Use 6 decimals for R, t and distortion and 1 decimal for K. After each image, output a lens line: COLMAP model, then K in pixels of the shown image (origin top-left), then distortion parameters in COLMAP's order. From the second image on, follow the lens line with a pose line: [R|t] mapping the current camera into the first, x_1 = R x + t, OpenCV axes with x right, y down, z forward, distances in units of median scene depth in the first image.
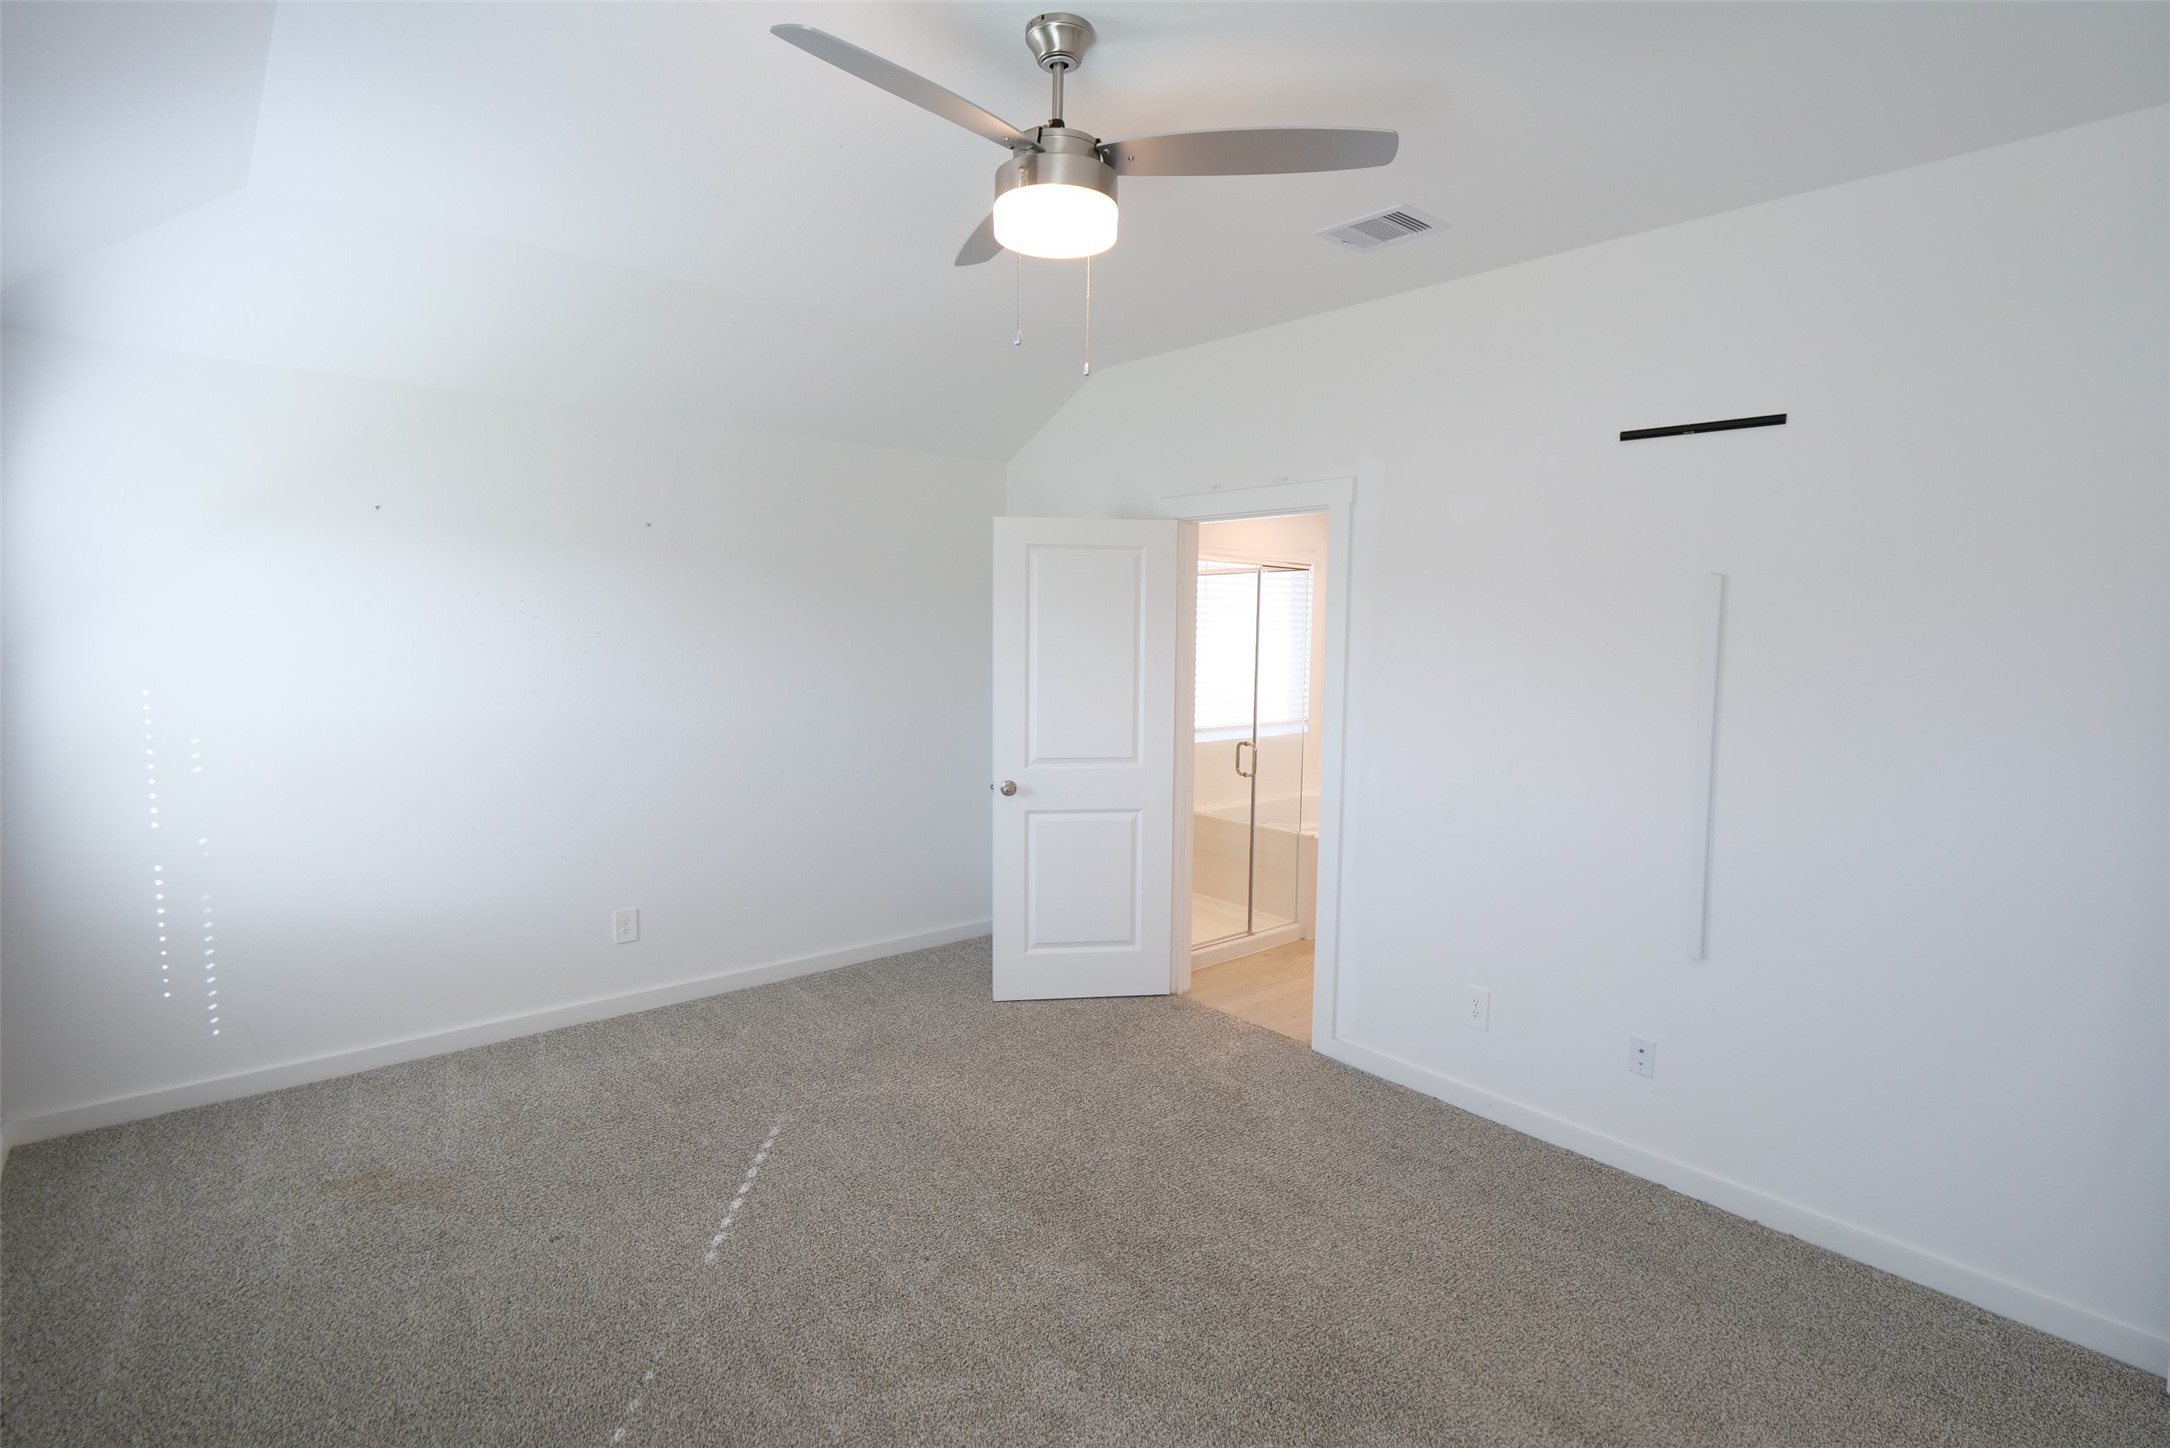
lens RADIAL K [[1056.5, 0, 1078.3], [0, 1056.5, 714.3], [0, 0, 1]] dist [-0.008854, -0.000169]
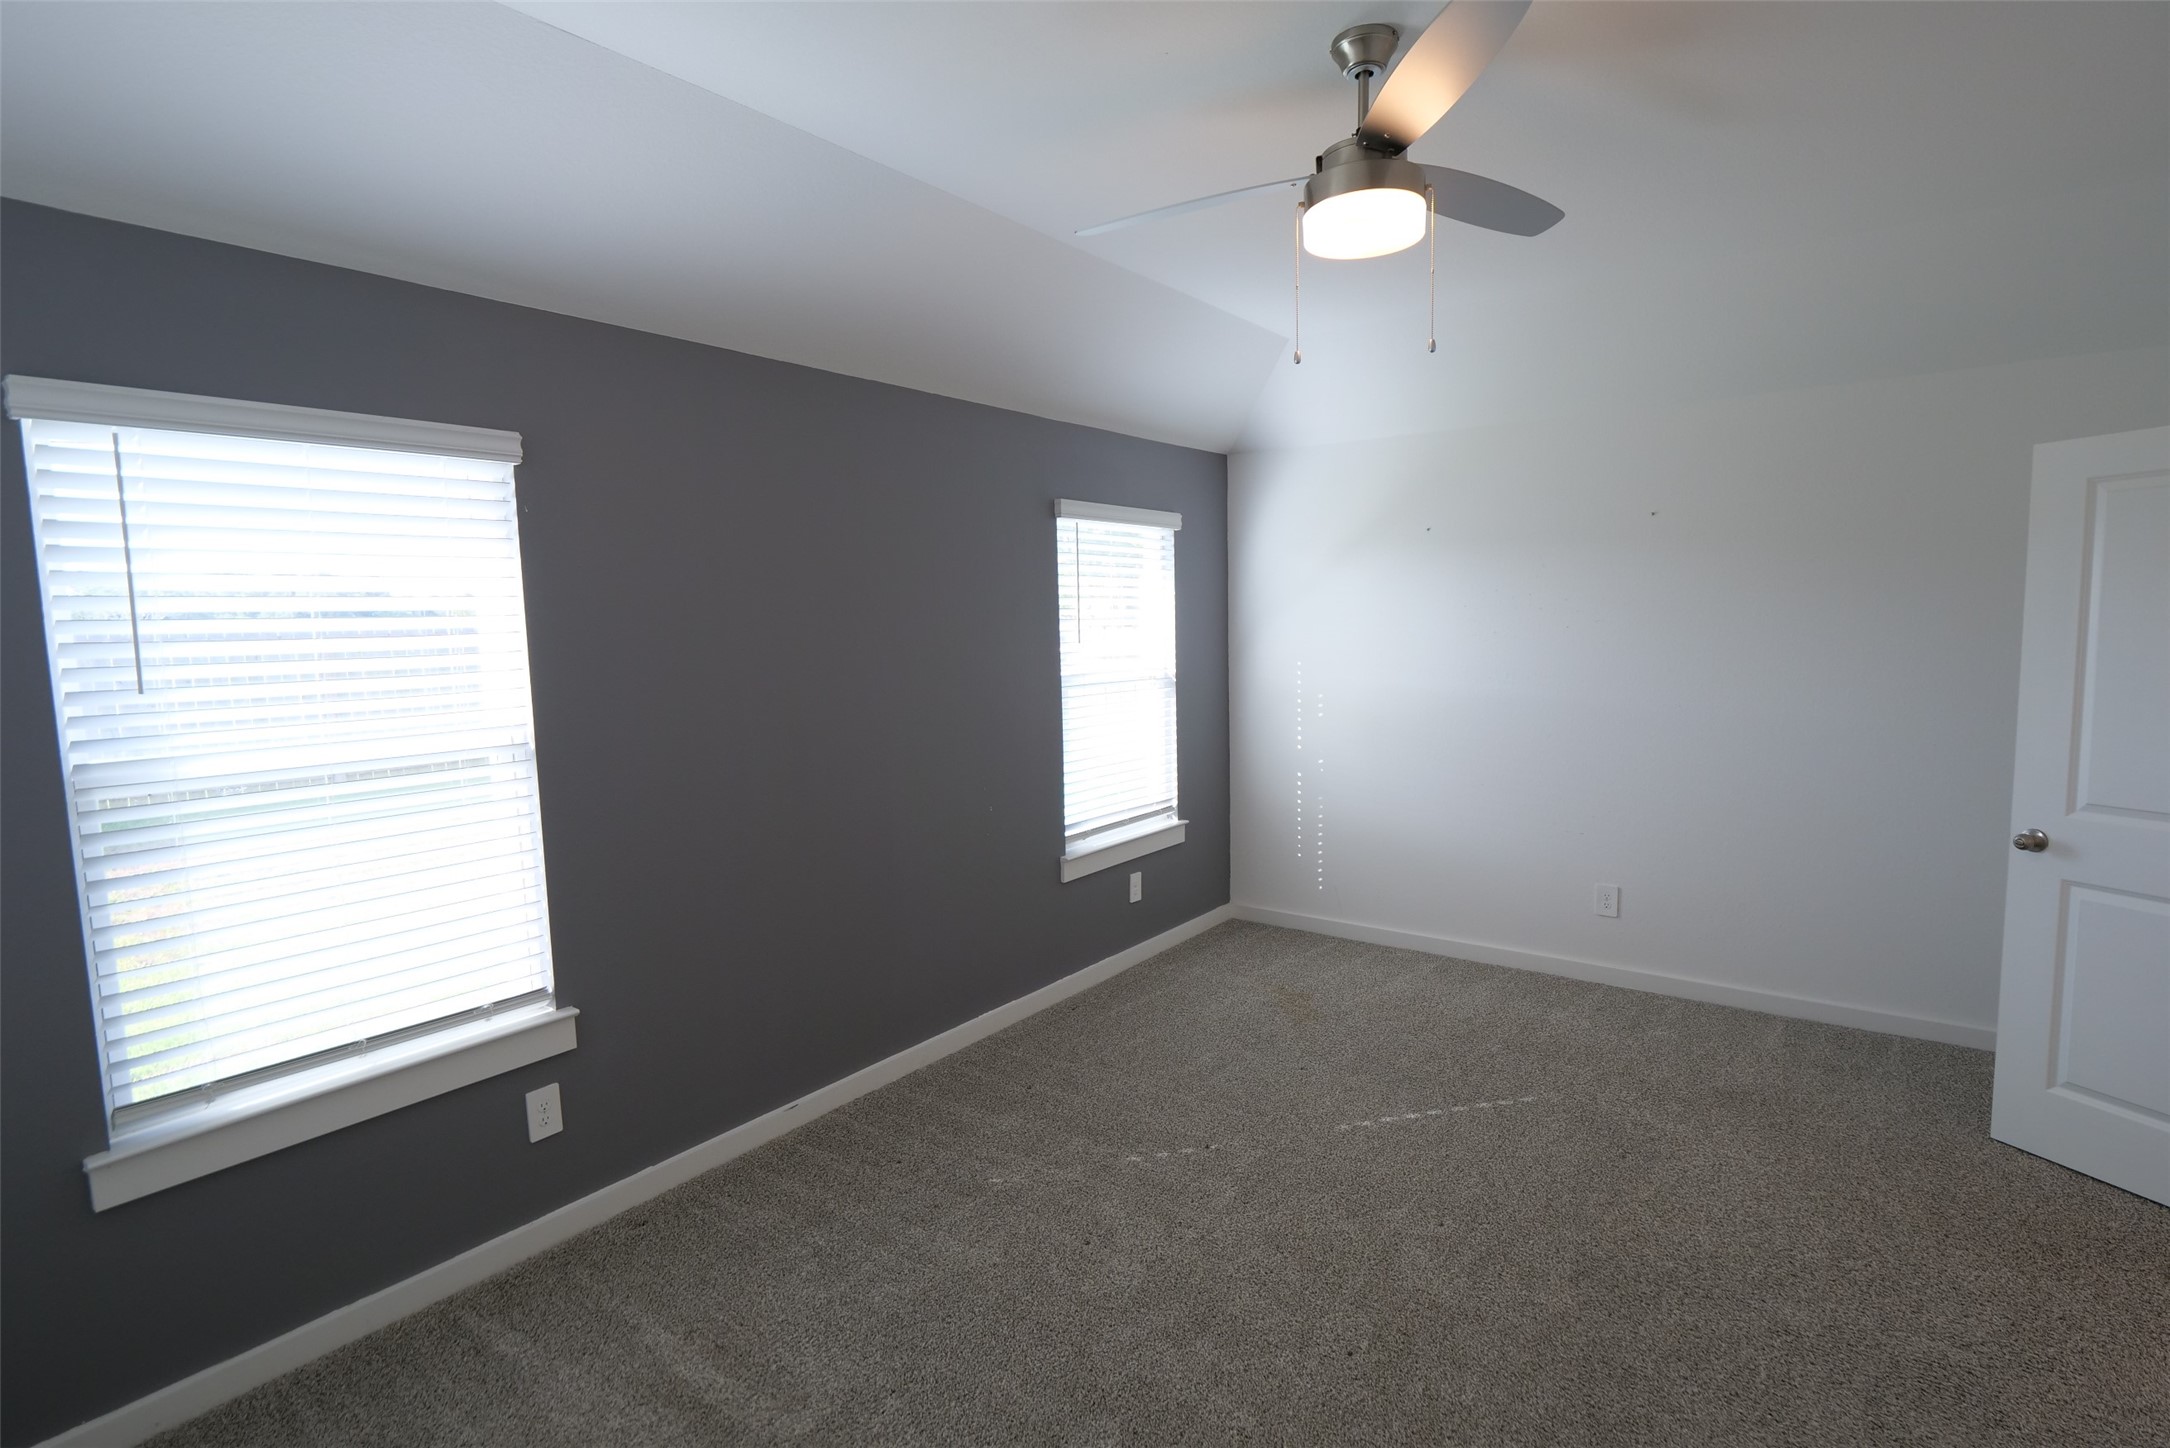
lens RADIAL K [[1056.5, 0, 1078.3], [0, 1056.5, 714.3], [0, 0, 1]] dist [-0.008854, -0.000169]
pose [[0.212037, 0.070938, -0.974684, 0.464581], [-0.061989, 0.996330, 0.059028, -0.013306], [0.975294, 0.047903, 0.215656, 0.249475]]
